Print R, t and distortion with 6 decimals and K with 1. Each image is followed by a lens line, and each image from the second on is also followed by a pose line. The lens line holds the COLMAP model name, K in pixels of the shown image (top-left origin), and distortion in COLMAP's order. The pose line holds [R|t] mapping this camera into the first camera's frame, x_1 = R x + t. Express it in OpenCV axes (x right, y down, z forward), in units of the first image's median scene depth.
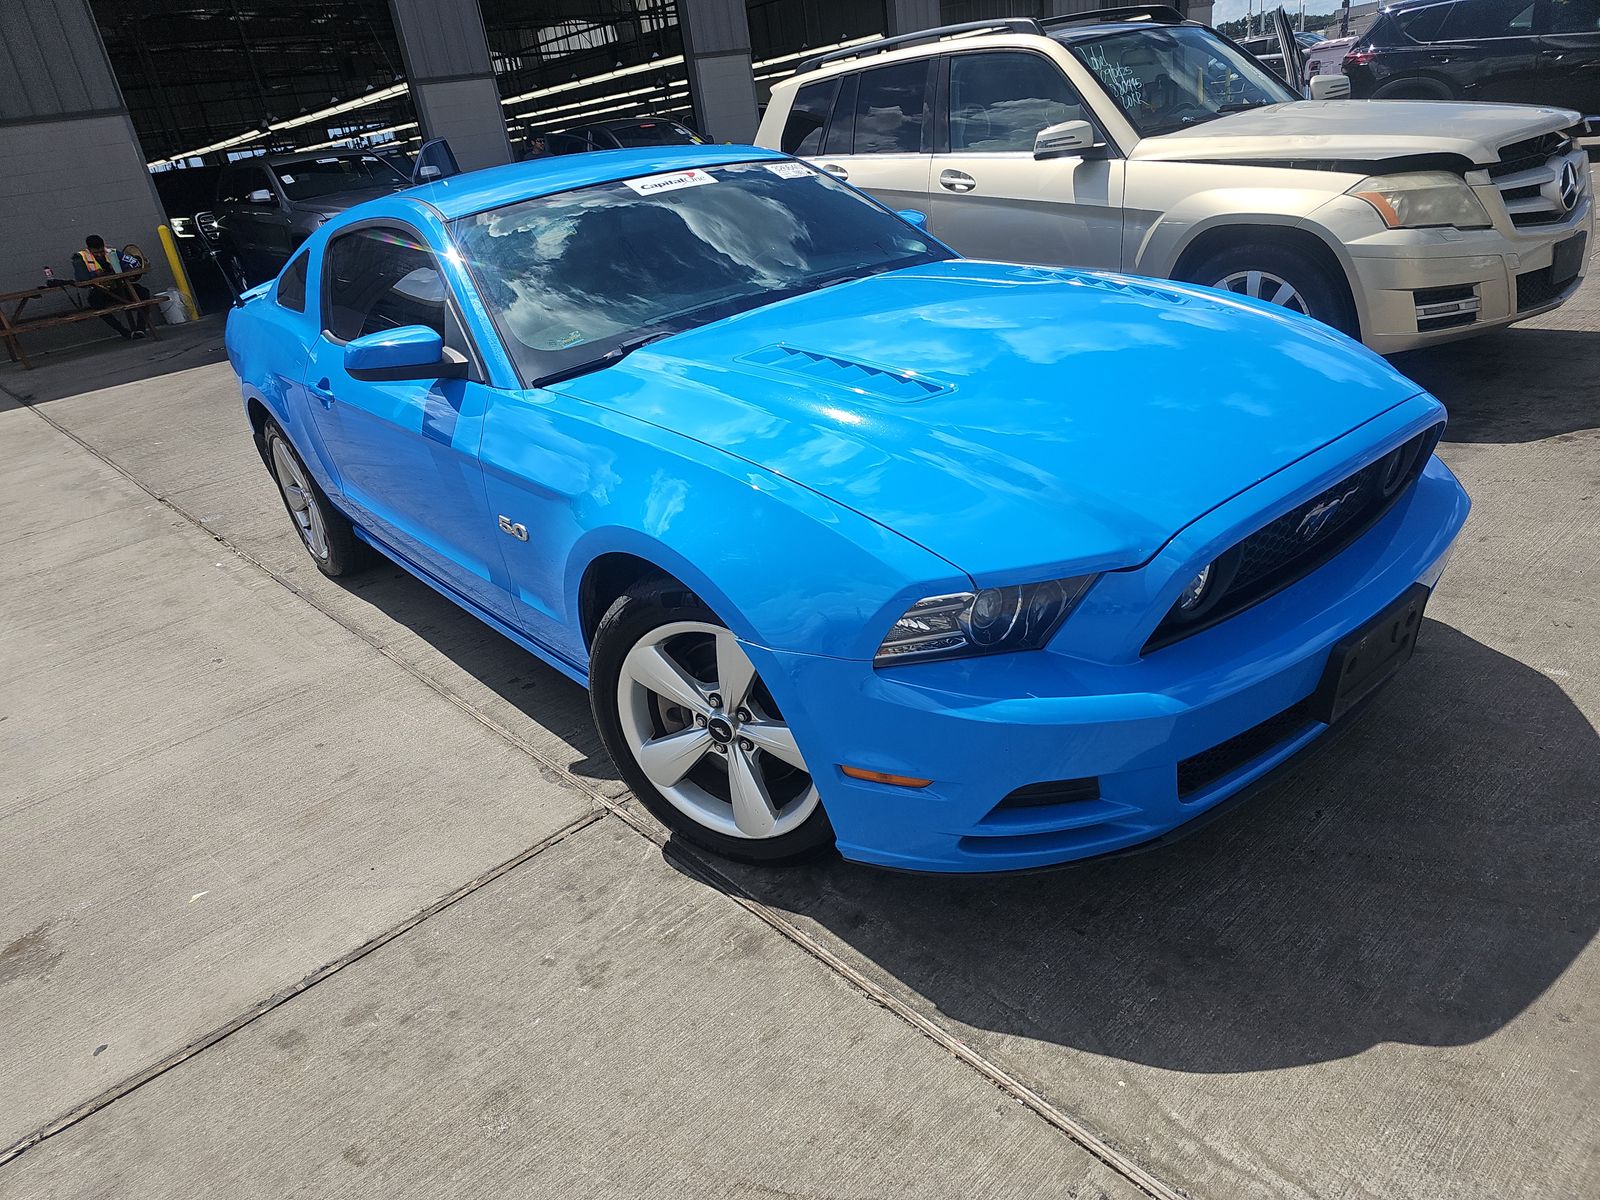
lens RADIAL K [[1056.0, 0, 800.0], [0, 1056.0, 600.0], [0, 0, 1]] dist [0.033607, -0.027795]
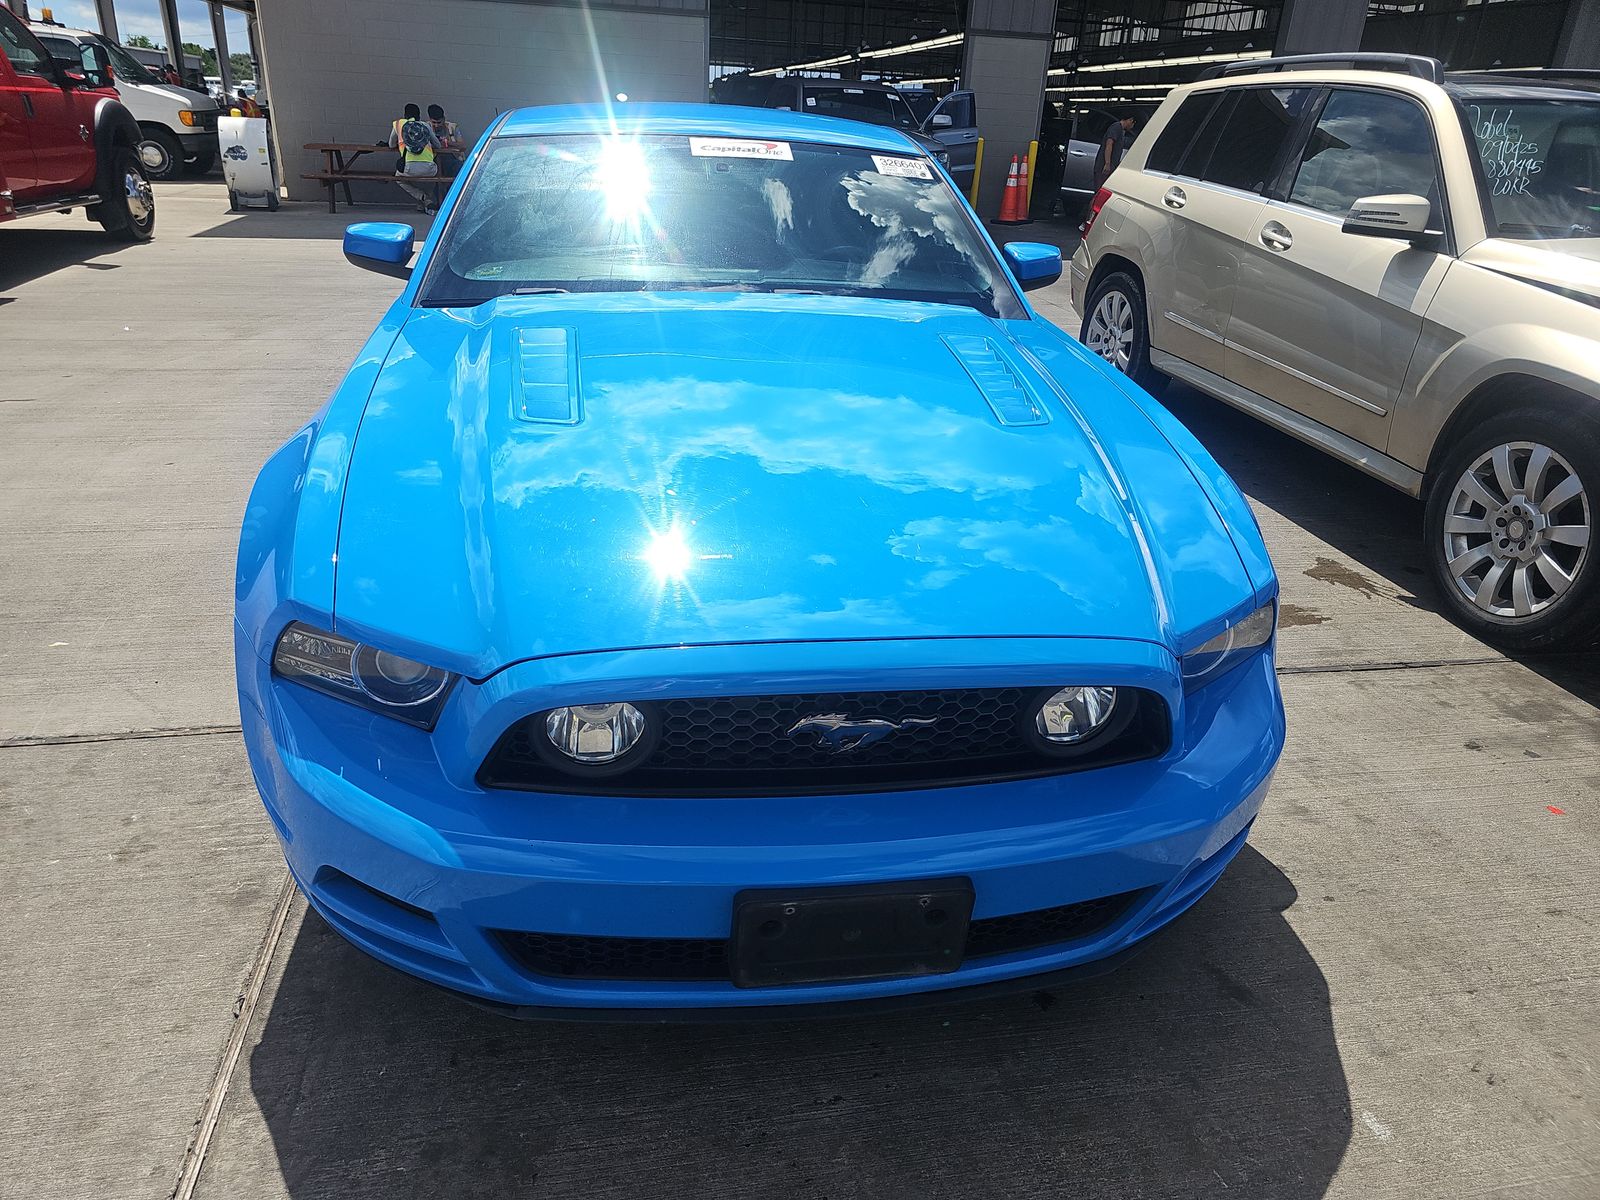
lens RADIAL K [[1097.3, 0, 801.1], [0, 1097.3, 572.2], [0, 0, 1]] dist [0.041555, -0.031942]
pose [[0.843295, 0.357782, -0.401055, 0.295746], [-0.362289, 0.929616, 0.067531, -0.087474], [0.396988, 0.088349, 0.913561, 0.109928]]
